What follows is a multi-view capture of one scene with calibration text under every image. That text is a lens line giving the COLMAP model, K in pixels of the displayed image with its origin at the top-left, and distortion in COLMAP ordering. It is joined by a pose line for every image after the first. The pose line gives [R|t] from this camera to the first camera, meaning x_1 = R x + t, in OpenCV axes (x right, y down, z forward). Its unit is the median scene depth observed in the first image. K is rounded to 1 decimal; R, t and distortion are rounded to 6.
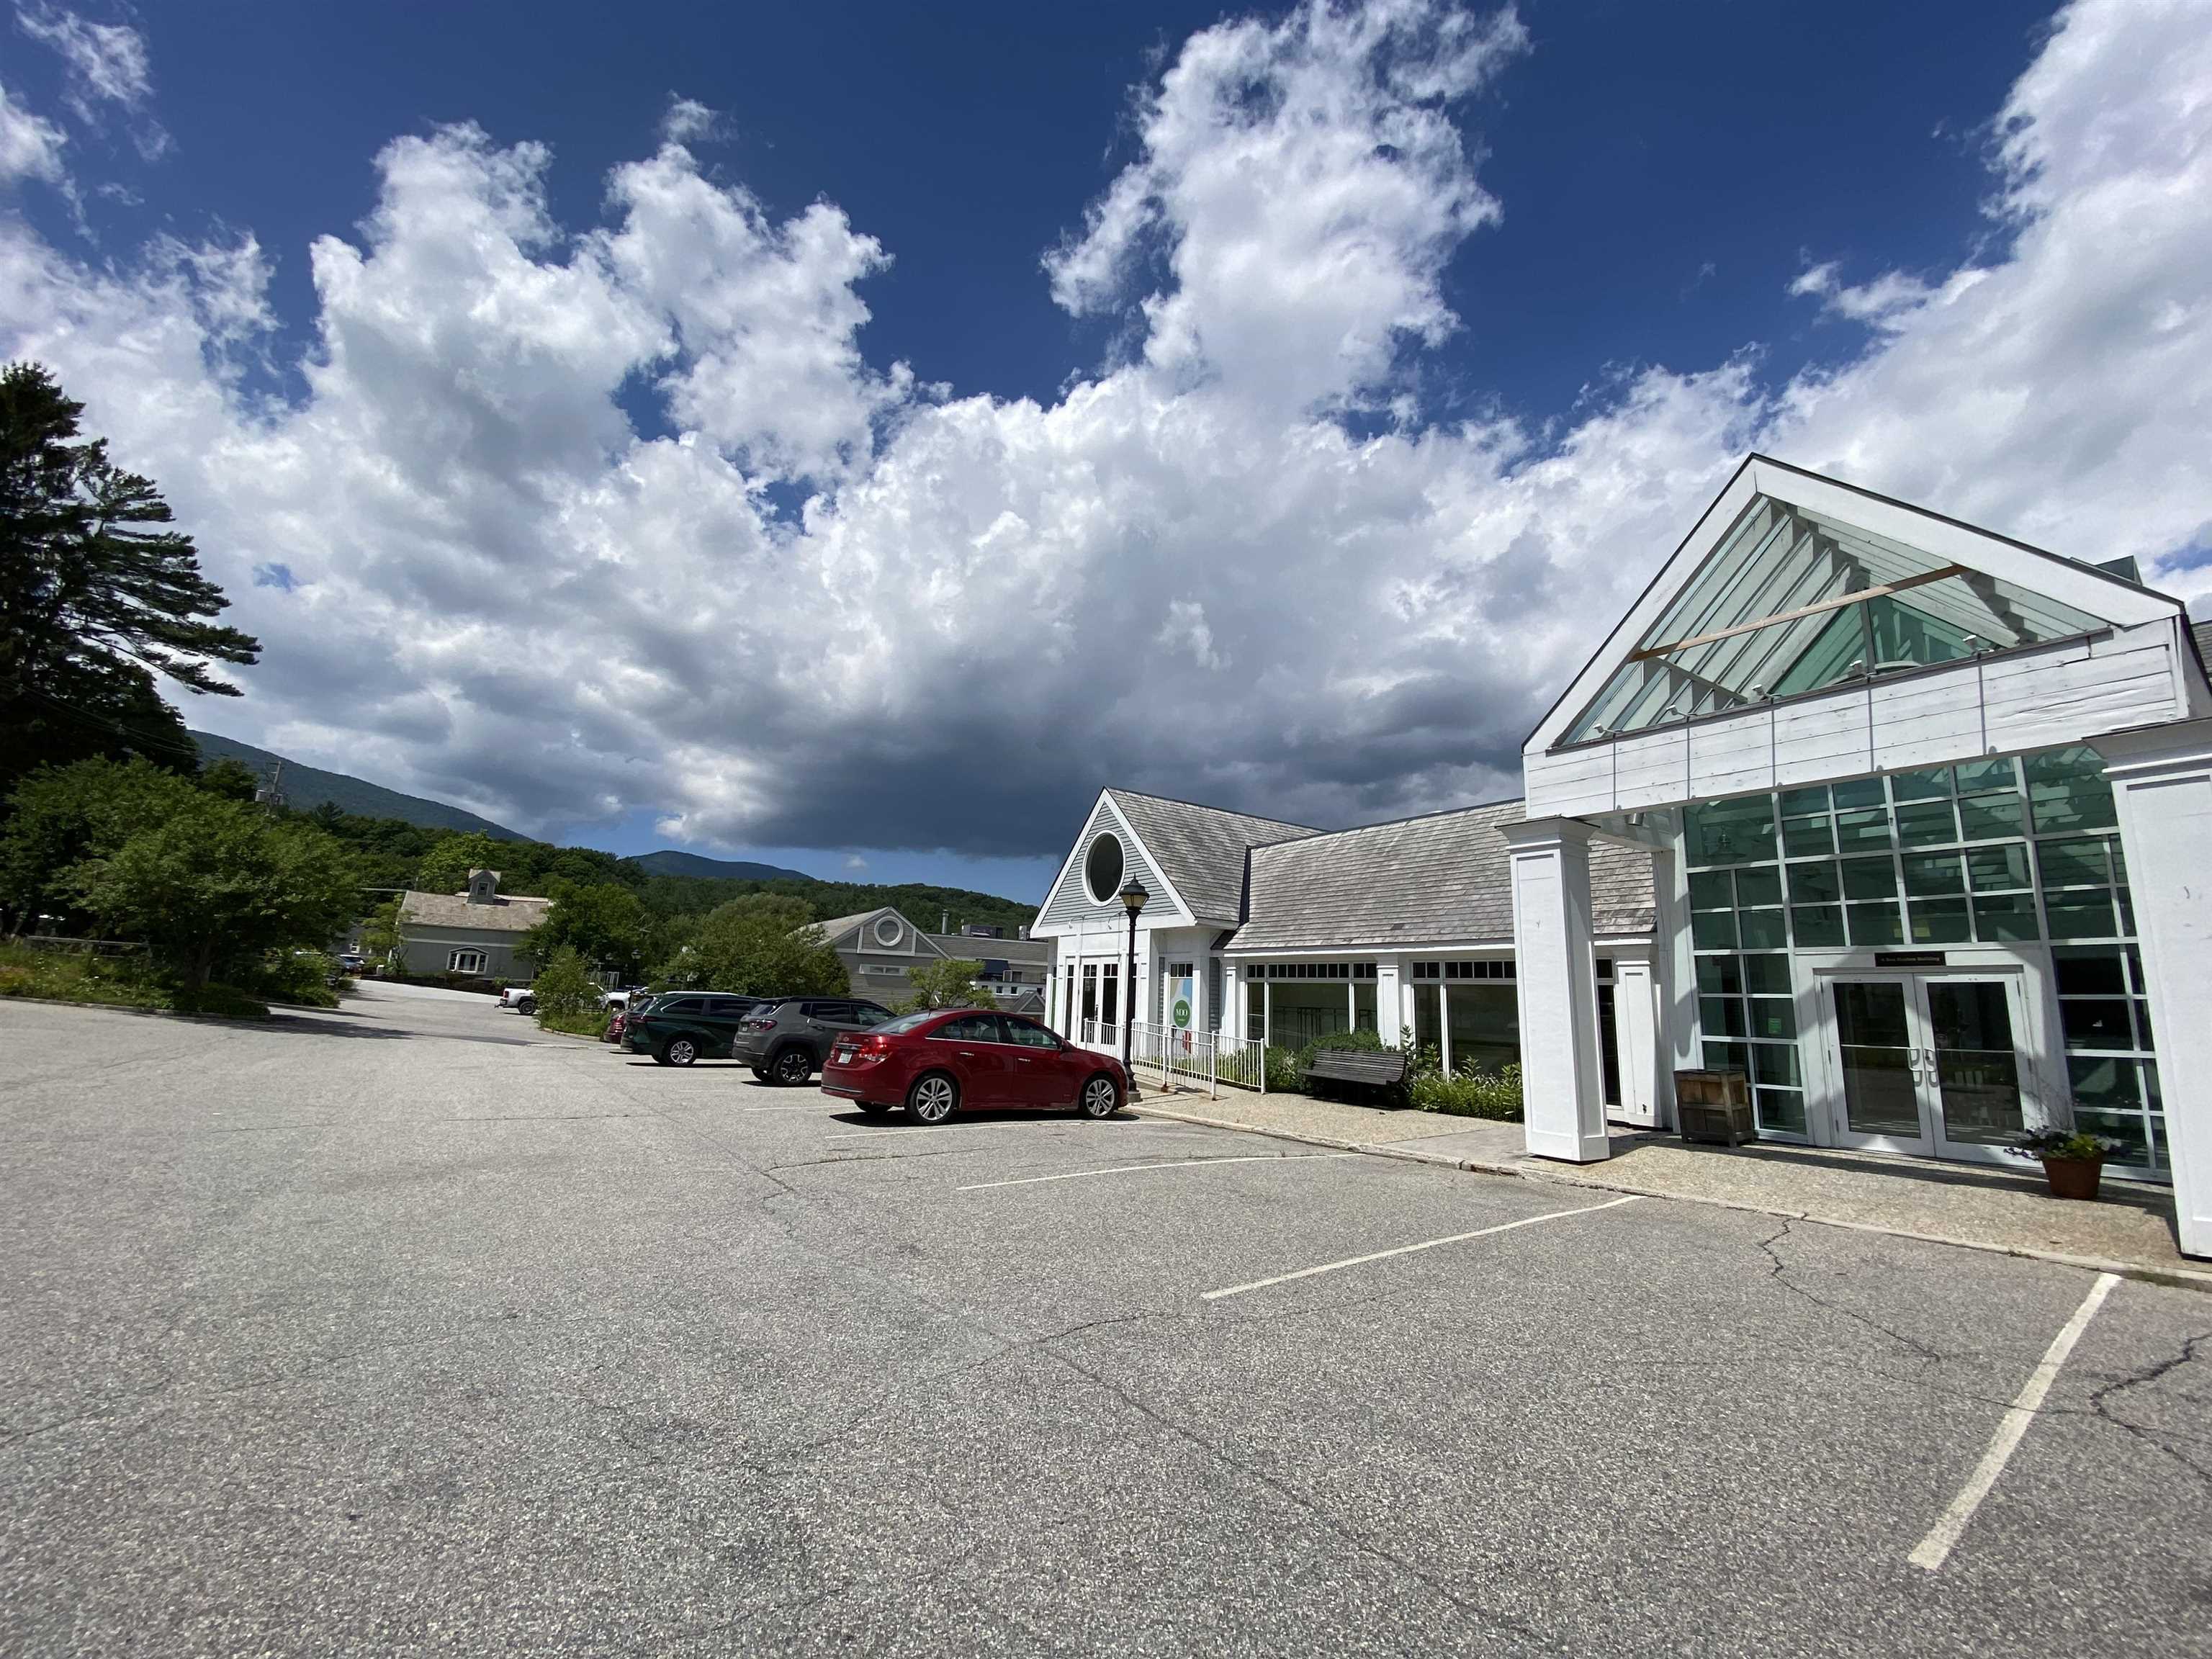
lens RADIAL K [[886.2, 0, 1106.0], [0, 886.2, 829.5], [0, 0, 1]] dist [-0.031384, -0.000208]
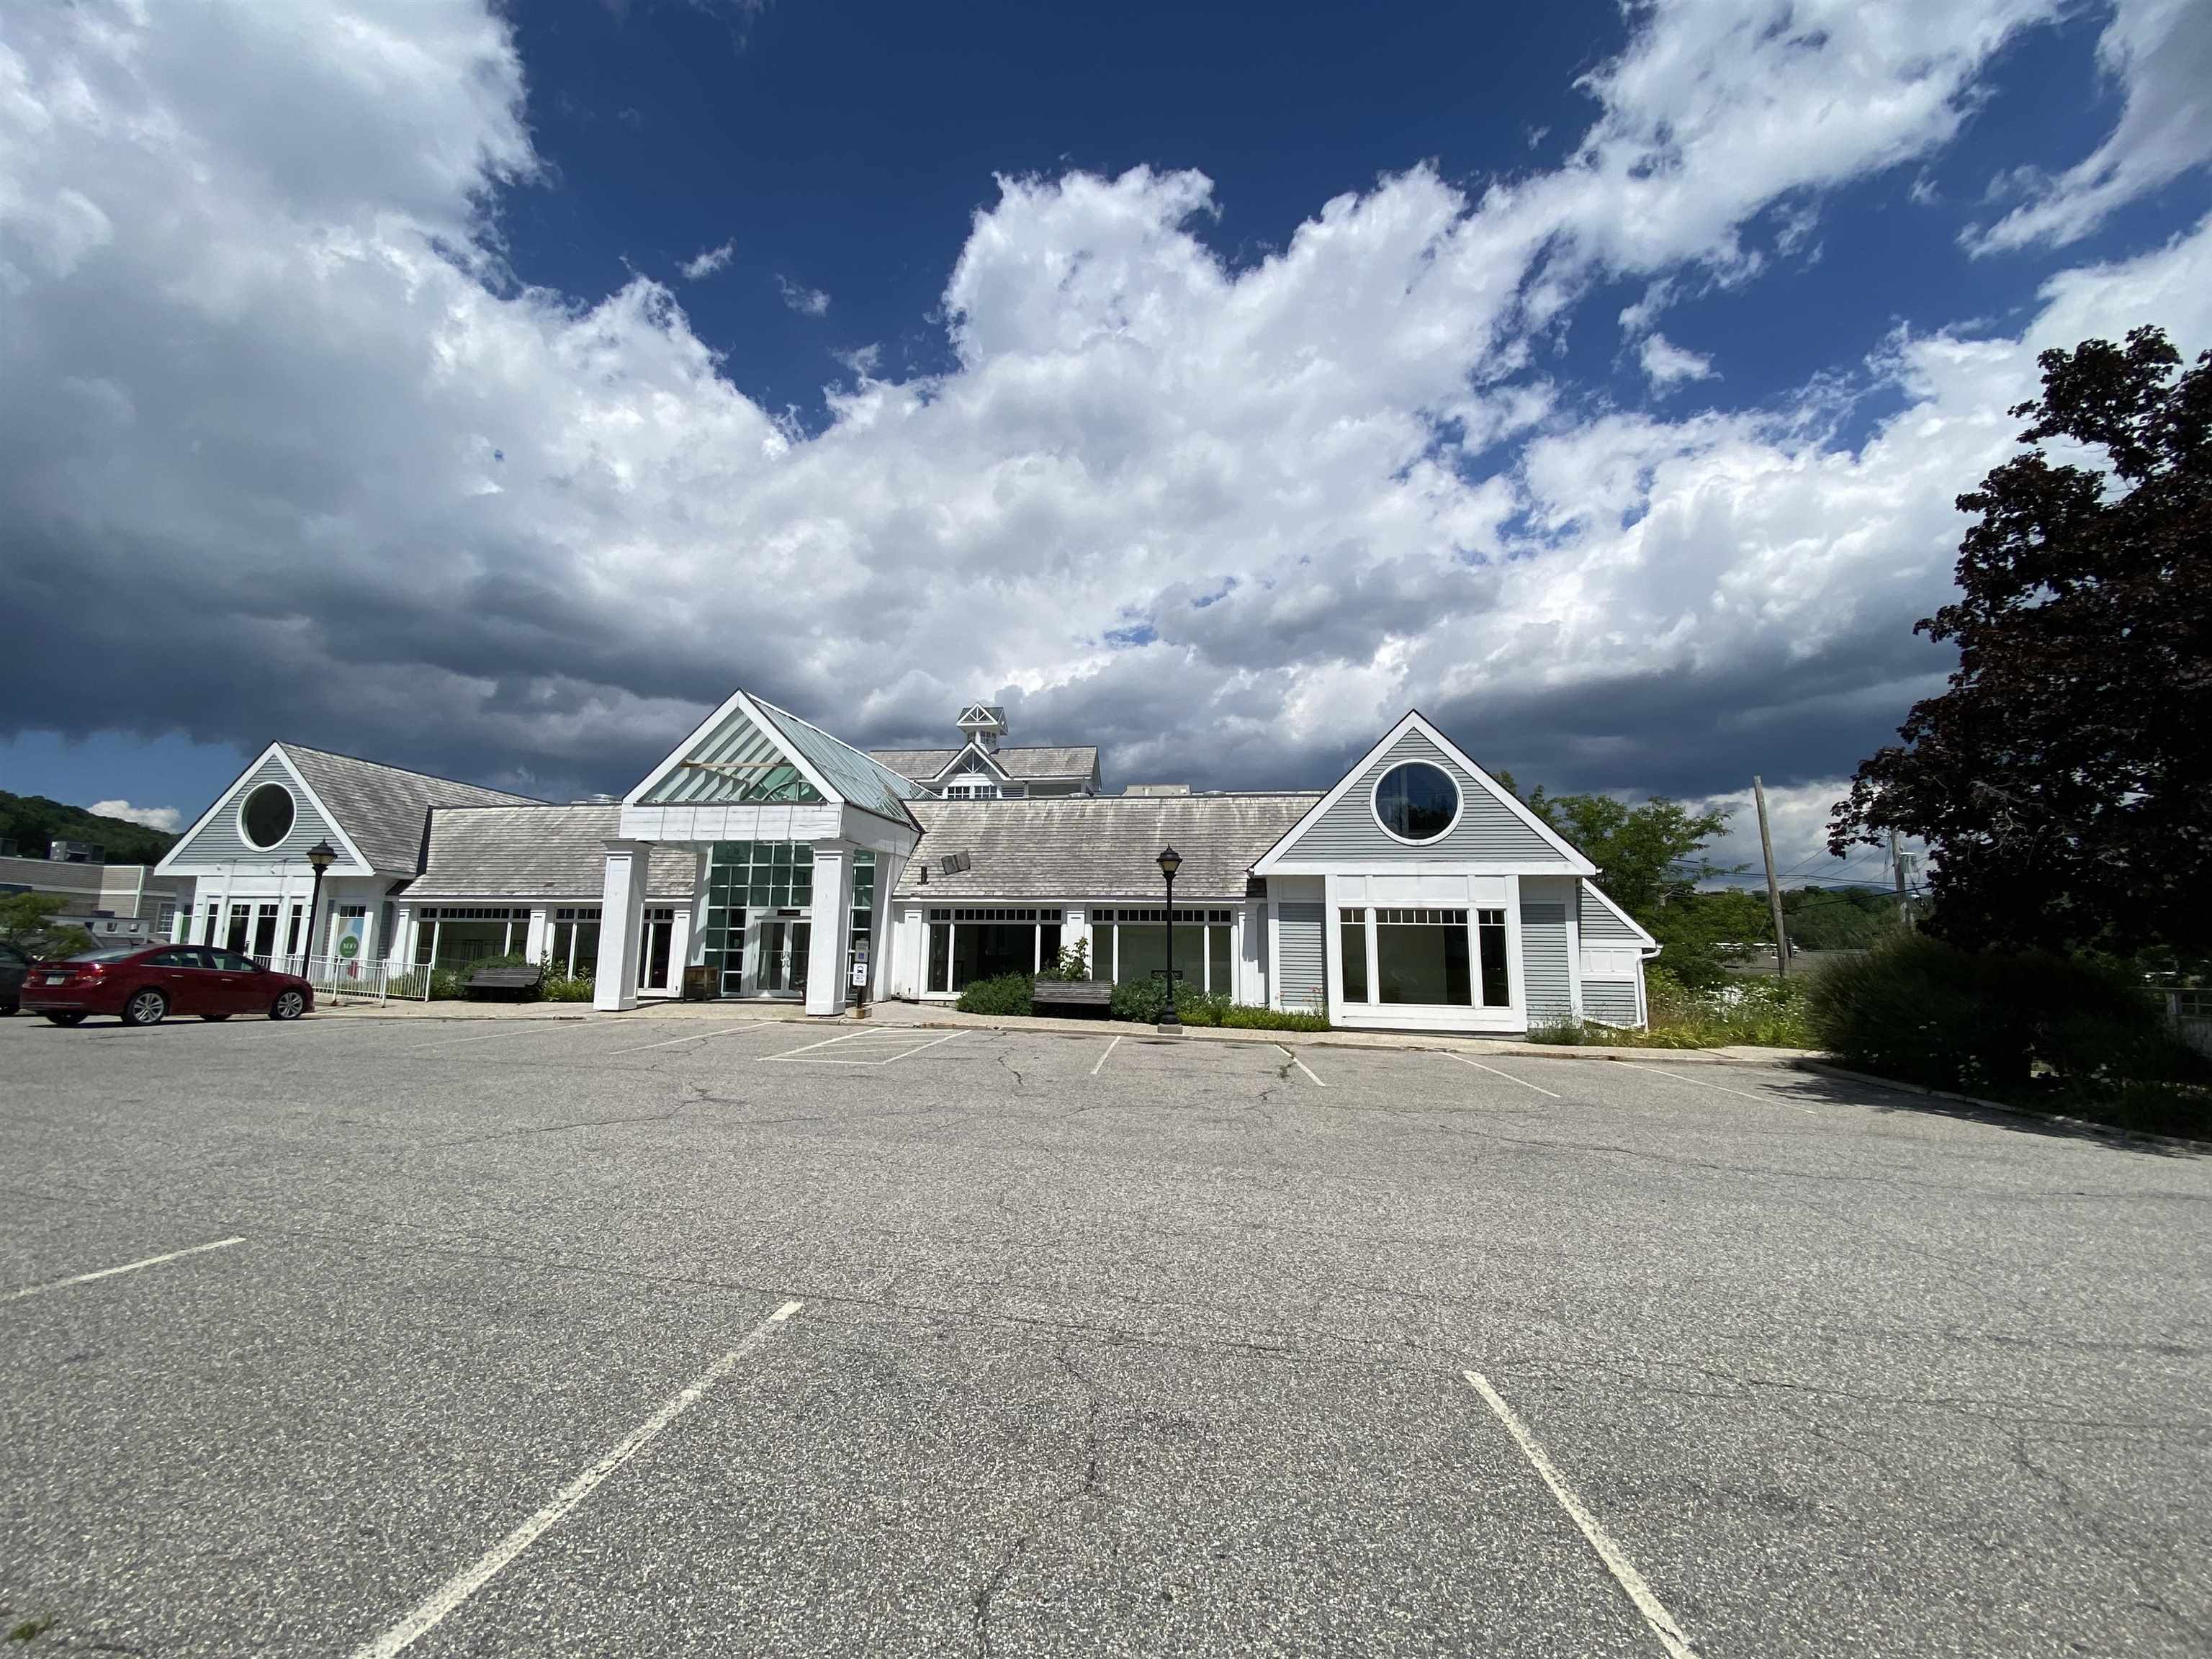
lens RADIAL K [[890.1, 0, 1107.4], [0, 890.1, 804.3], [0, 0, 1]] dist [0.000907, -0.013040]
pose [[0.673109, 0.087412, 0.734359, -0.138598], [-0.122246, 0.992481, -0.006087, -0.120053], [-0.729369, -0.085676, 0.678734, -0.640317]]
